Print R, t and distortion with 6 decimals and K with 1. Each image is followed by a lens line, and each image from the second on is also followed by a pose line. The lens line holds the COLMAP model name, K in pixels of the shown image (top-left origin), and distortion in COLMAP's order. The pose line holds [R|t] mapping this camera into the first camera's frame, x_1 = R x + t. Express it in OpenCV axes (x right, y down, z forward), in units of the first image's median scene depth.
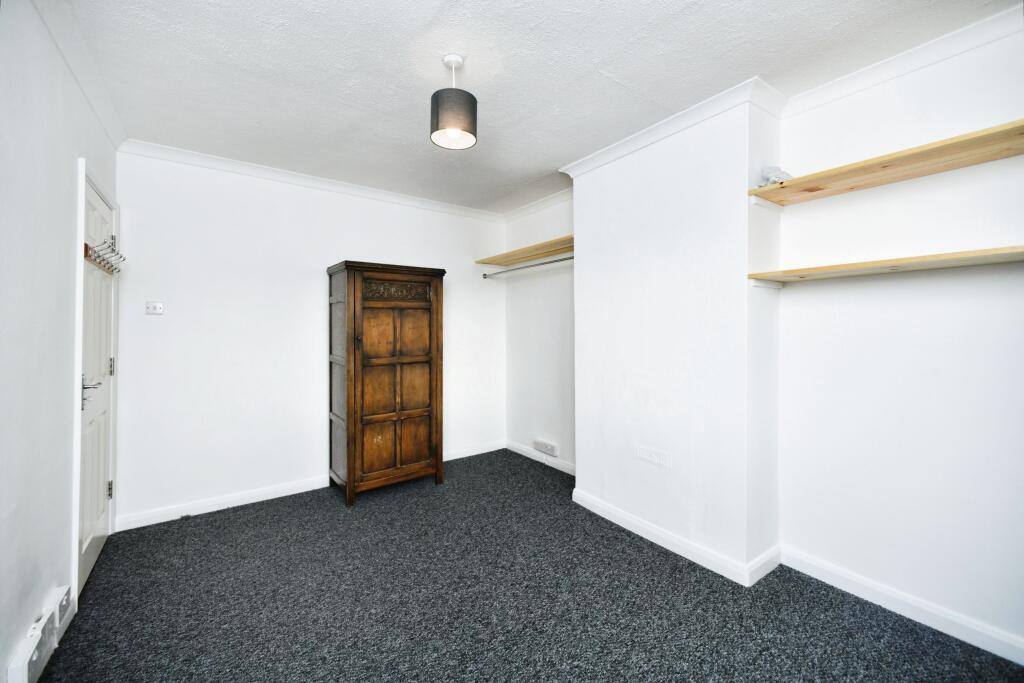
lens RADIAL K [[418.8, 0, 514.1], [0, 418.8, 334.3], [0, 0, 1]] dist [0.004276, 0.000150]
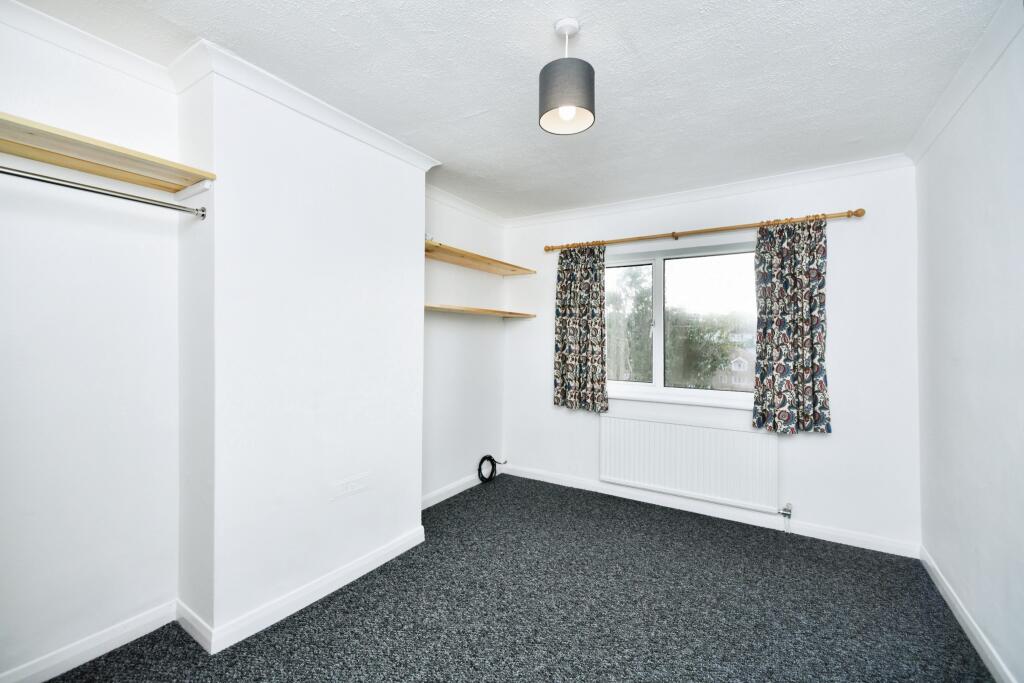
lens RADIAL K [[418.8, 0, 512.9], [0, 418.8, 339.4], [0, 0, 1]] dist [0.004276, 0.000150]
pose [[-0.366888, -0.004179, 0.930256, -0.785759], [0.002079, 0.999984, 0.005312, -0.034261], [-0.930263, 0.003883, -0.366874, 1.252610]]
